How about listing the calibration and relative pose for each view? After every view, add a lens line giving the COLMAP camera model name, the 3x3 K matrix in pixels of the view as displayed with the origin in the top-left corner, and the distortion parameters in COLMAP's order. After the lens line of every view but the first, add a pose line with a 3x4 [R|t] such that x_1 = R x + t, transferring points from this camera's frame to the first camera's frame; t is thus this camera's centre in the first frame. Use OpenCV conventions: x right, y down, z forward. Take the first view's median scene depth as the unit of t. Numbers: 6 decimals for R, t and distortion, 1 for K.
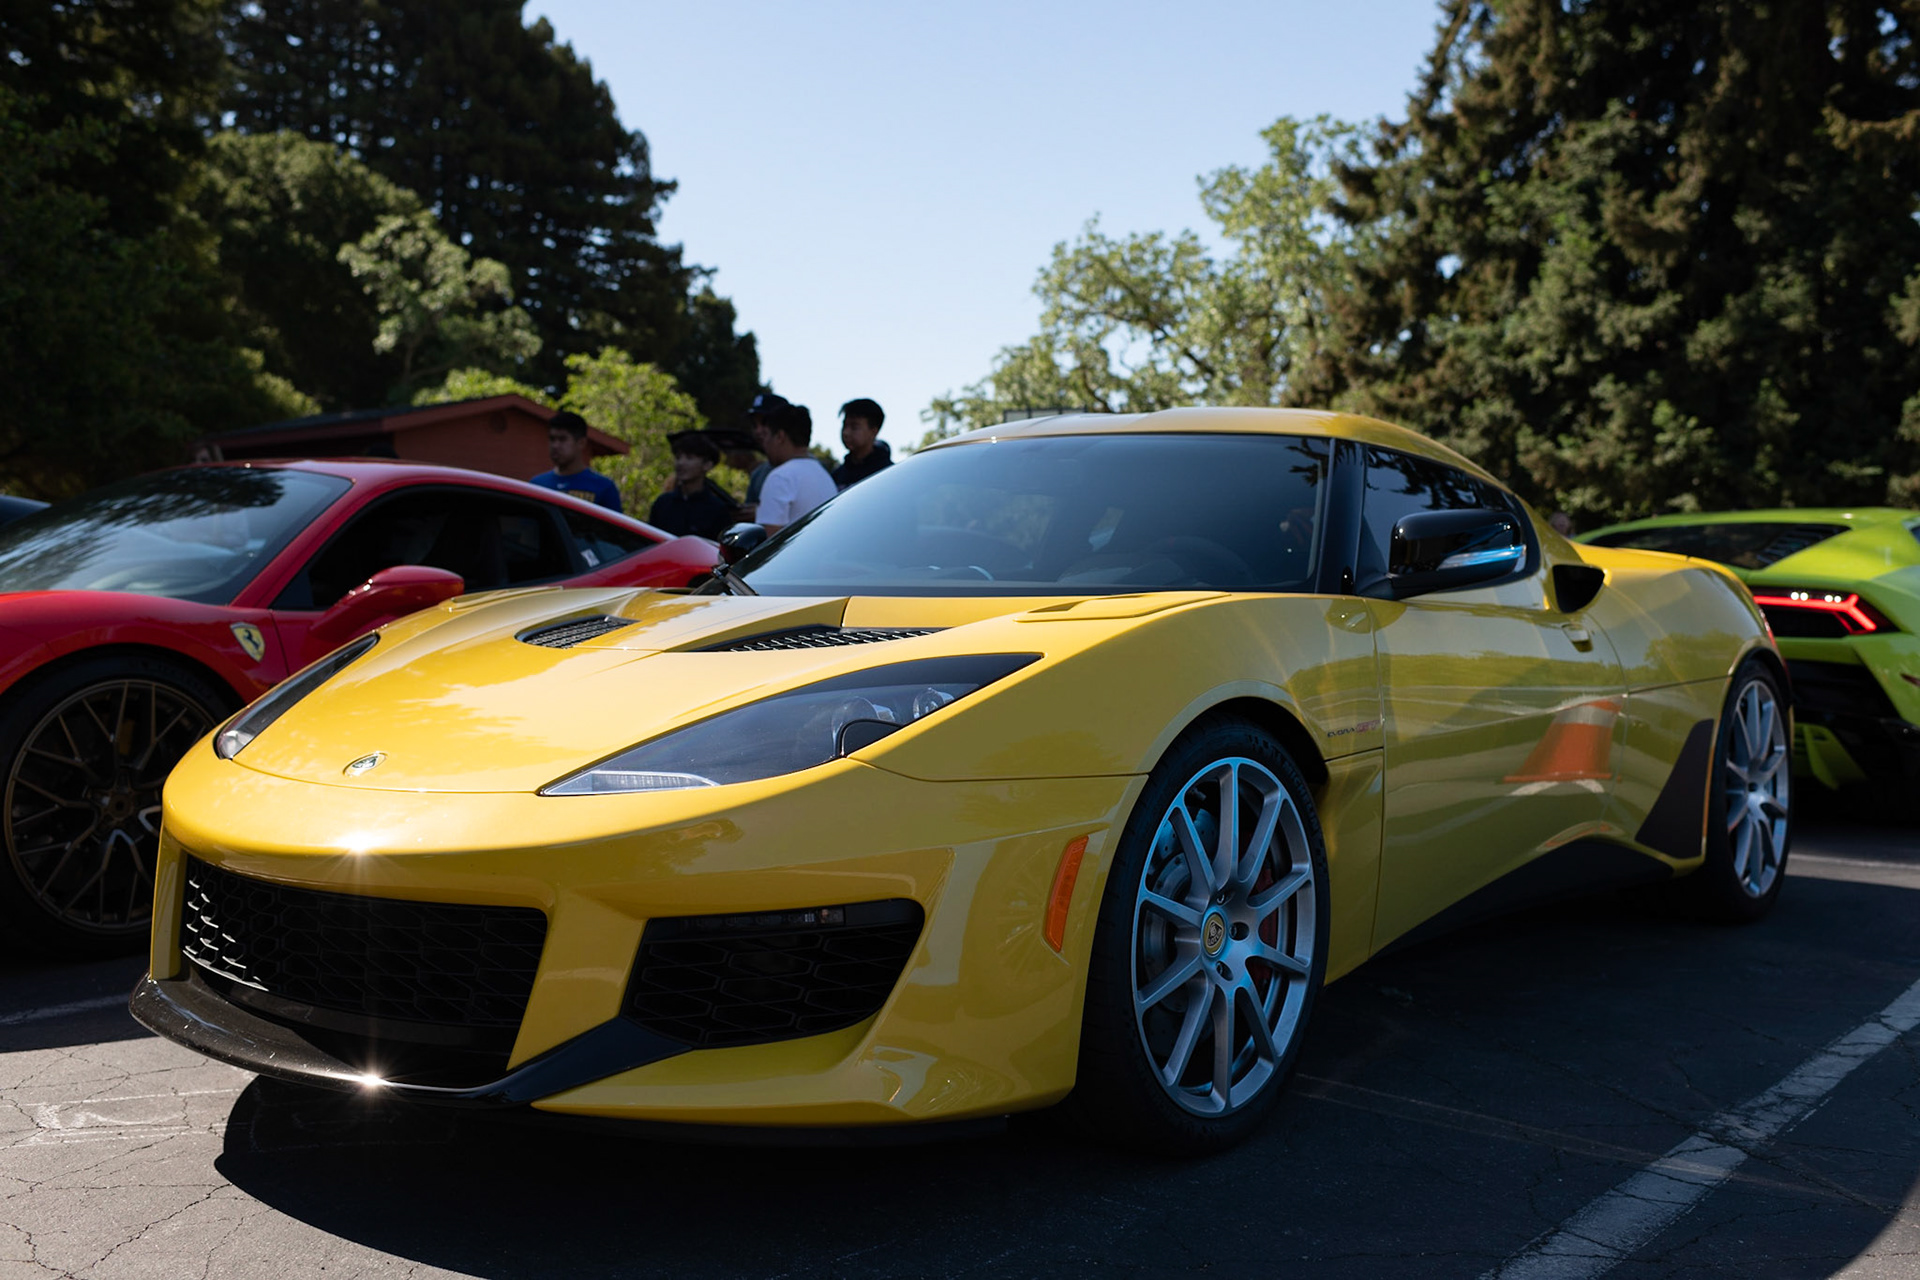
lens RADIAL K [[1911.8, 0, 960.0], [0, 1911.8, 638.8], [0, 0, 1]] dist [-0.003619, 0.000000]
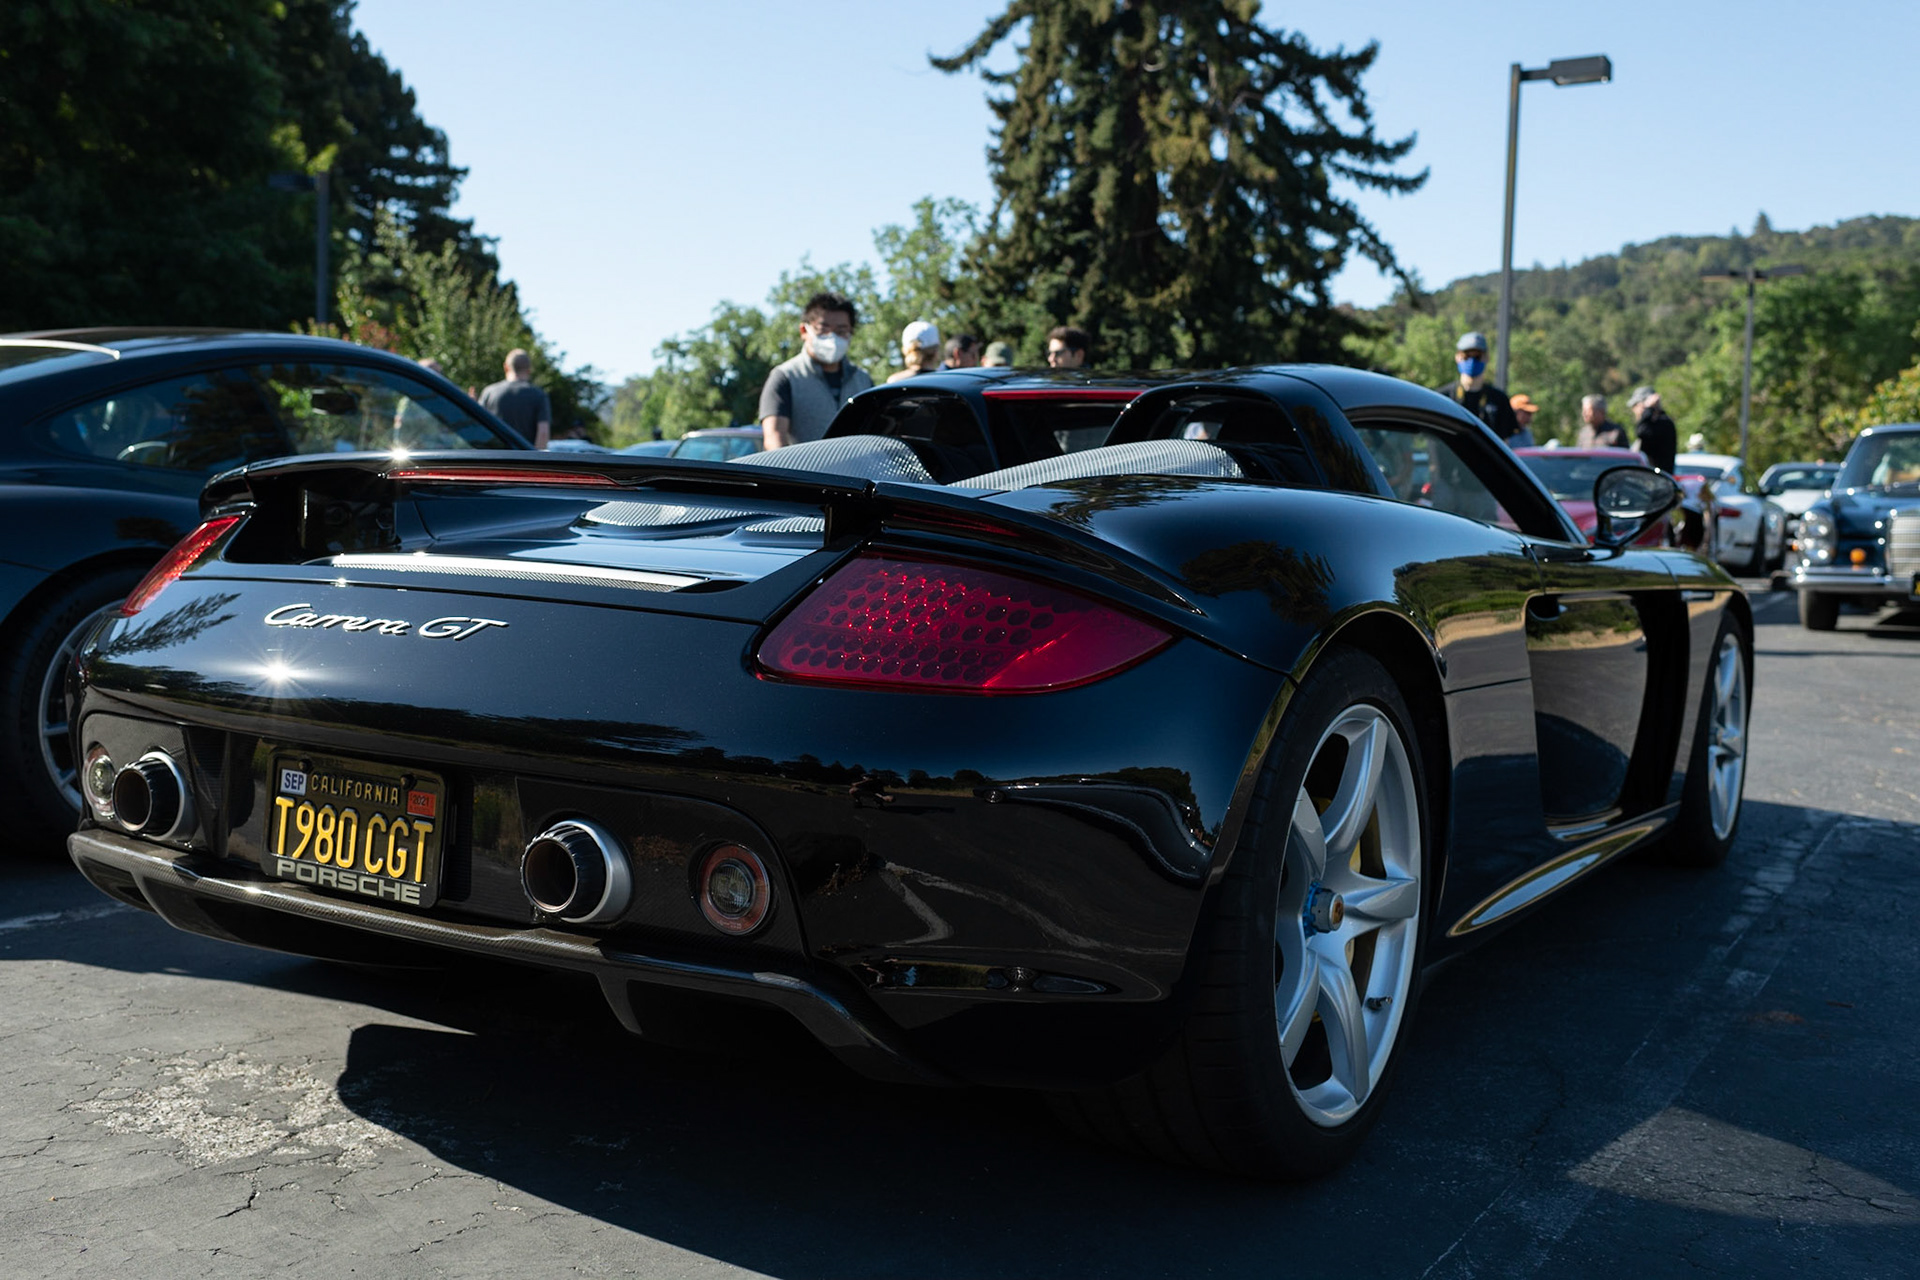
lens RADIAL K [[1911.8, 0, 959.5], [0, 1911.8, 639.9], [0, 0, 1]] dist [-0.003619, 0.000000]
pose [[0.986363, 0.002817, 0.164558, -0.046381], [-0.010440, 0.998911, 0.045477, 0.016199], [-0.164251, -0.046575, 0.985318, -0.425271]]
